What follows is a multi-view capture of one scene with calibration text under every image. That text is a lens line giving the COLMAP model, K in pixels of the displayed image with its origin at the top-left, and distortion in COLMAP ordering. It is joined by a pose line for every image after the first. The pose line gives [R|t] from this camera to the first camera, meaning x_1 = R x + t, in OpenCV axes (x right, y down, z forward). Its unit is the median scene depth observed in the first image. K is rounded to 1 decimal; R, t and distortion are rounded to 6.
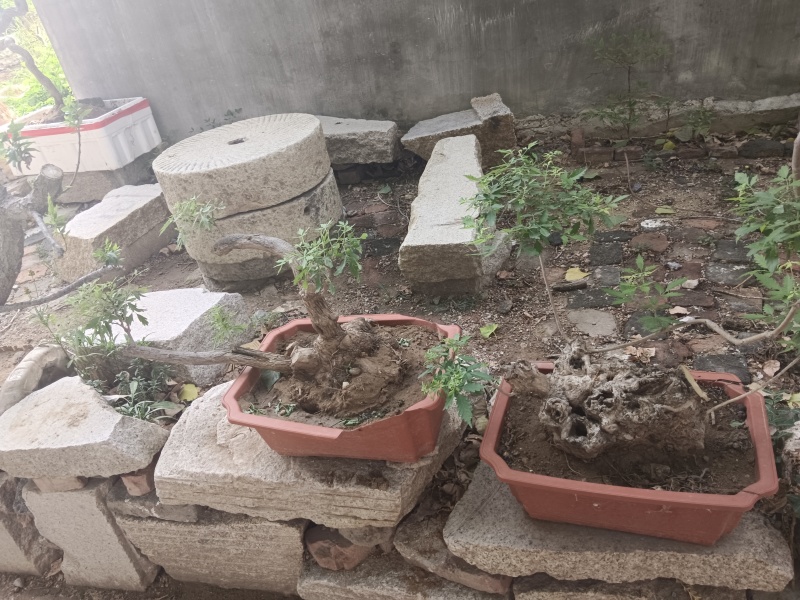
lens RADIAL K [[602.6, 0, 397.7], [0, 602.6, 299.8], [0, 0, 1]] dist [0.009792, -0.028426]
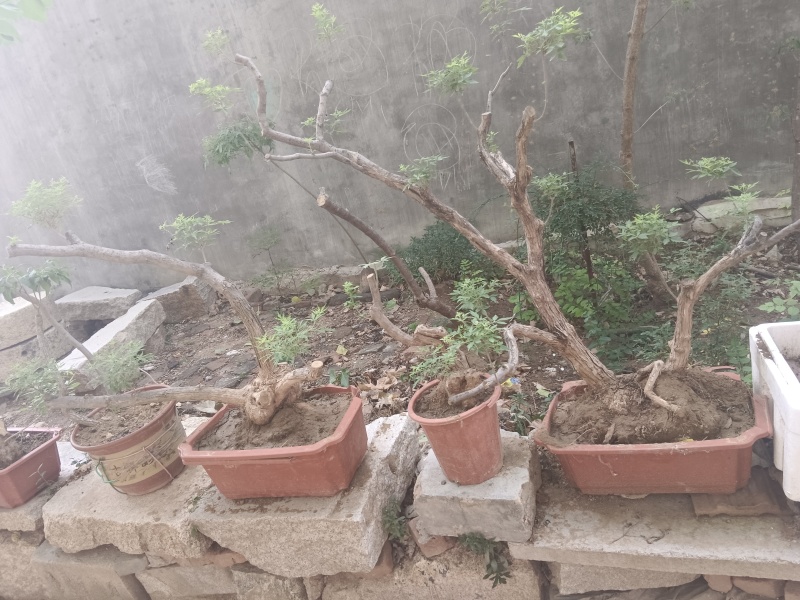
lens RADIAL K [[602.6, 0, 401.2], [0, 602.6, 299.3], [0, 0, 1]] dist [0.009792, -0.028426]
pose [[0.997612, -0.046035, -0.051479, 0.764280], [0.033551, 0.974614, -0.221363, 0.080402], [0.060363, 0.219107, 0.973832, -0.423376]]
